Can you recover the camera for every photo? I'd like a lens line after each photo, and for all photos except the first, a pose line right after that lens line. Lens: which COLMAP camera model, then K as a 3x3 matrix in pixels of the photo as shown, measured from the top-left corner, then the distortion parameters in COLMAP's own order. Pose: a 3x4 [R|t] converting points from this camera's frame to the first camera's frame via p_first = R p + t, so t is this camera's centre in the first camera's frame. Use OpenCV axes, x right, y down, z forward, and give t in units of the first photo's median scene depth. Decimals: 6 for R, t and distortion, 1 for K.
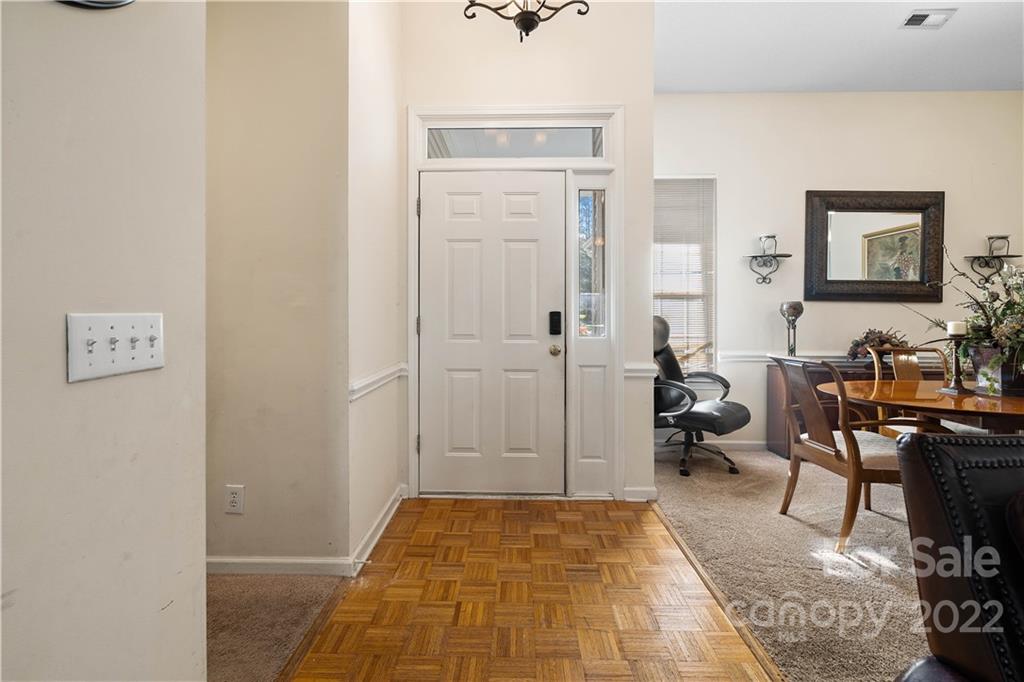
lens RADIAL K [[478.6, 0, 510.1], [0, 478.6, 320.0], [0, 0, 1]] dist [-0.000344, 0.000230]
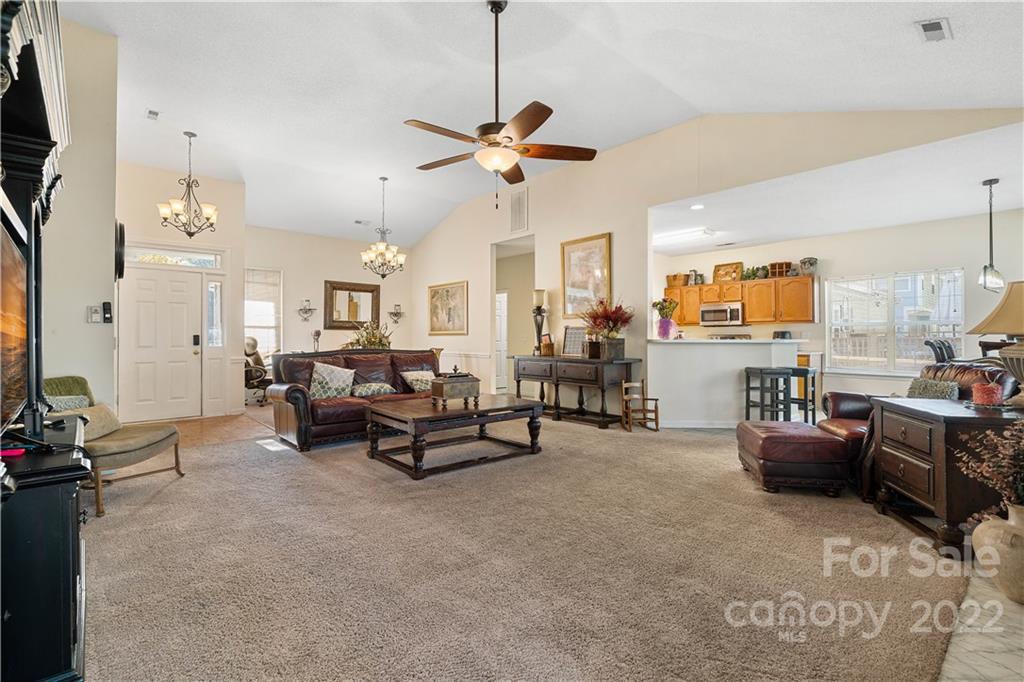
lens RADIAL K [[478.8, 0, 505.3], [0, 478.8, 330.9], [0, 0, 1]] dist [-0.001172, 0.000248]
pose [[0.747031, 0.002432, 0.664785, -0.243868], [0.010774, 0.999818, -0.015764, 0.010861], [-0.664702, 0.018939, 0.746868, -1.271066]]
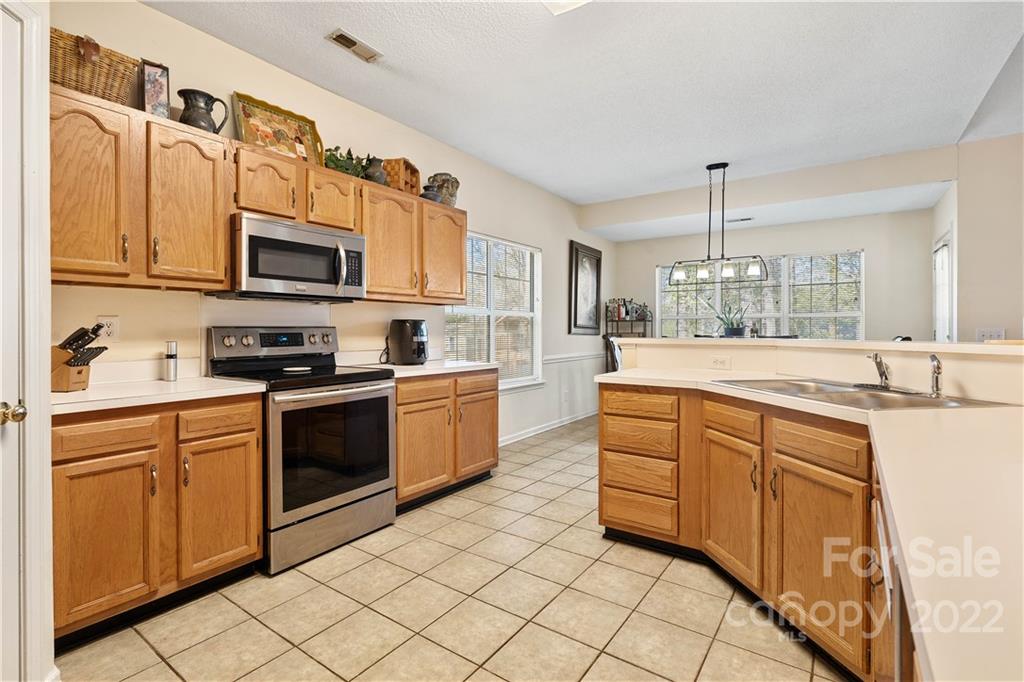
lens RADIAL K [[478.8, 0, 505.3], [0, 478.8, 330.9], [0, 0, 1]] dist [-0.001172, 0.000248]
pose [[-0.820350, -0.003353, 0.571851, 1.316829], [0.002670, 0.999949, 0.009694, 0.004294], [-0.571855, 0.009480, -0.820300, 0.093270]]
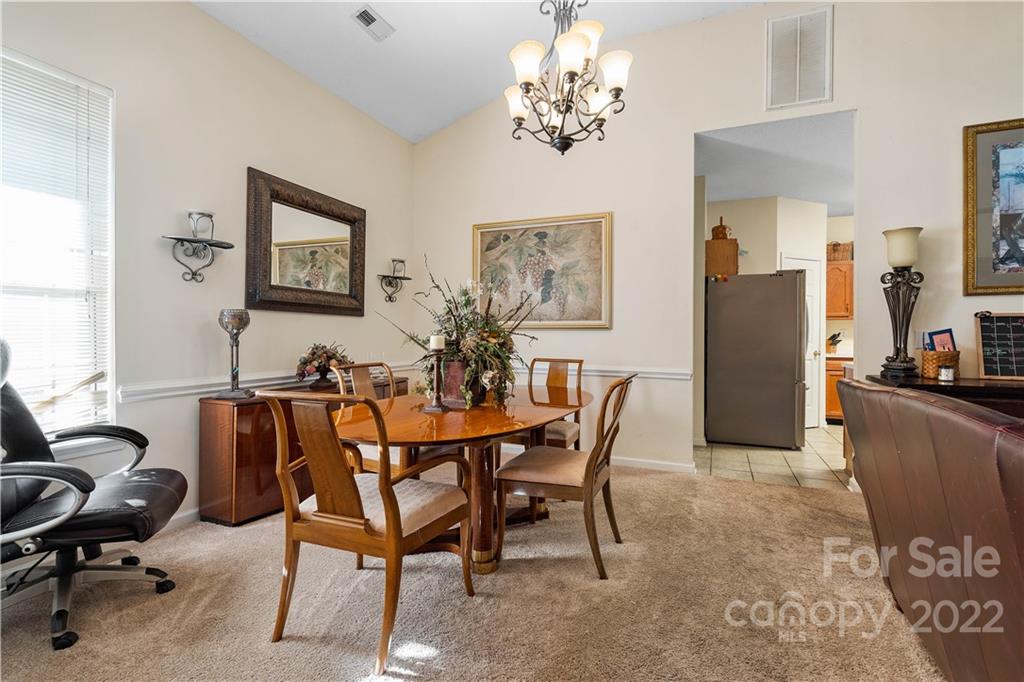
lens RADIAL K [[478.8, 0, 505.3], [0, 478.8, 330.9], [0, 0, 1]] dist [-0.001172, 0.000248]
pose [[0.387560, 0.002126, 0.921842, 0.070409], [0.001853, 0.999994, -0.003086, -0.001832], [-0.921842, 0.002904, 0.387554, 0.329818]]
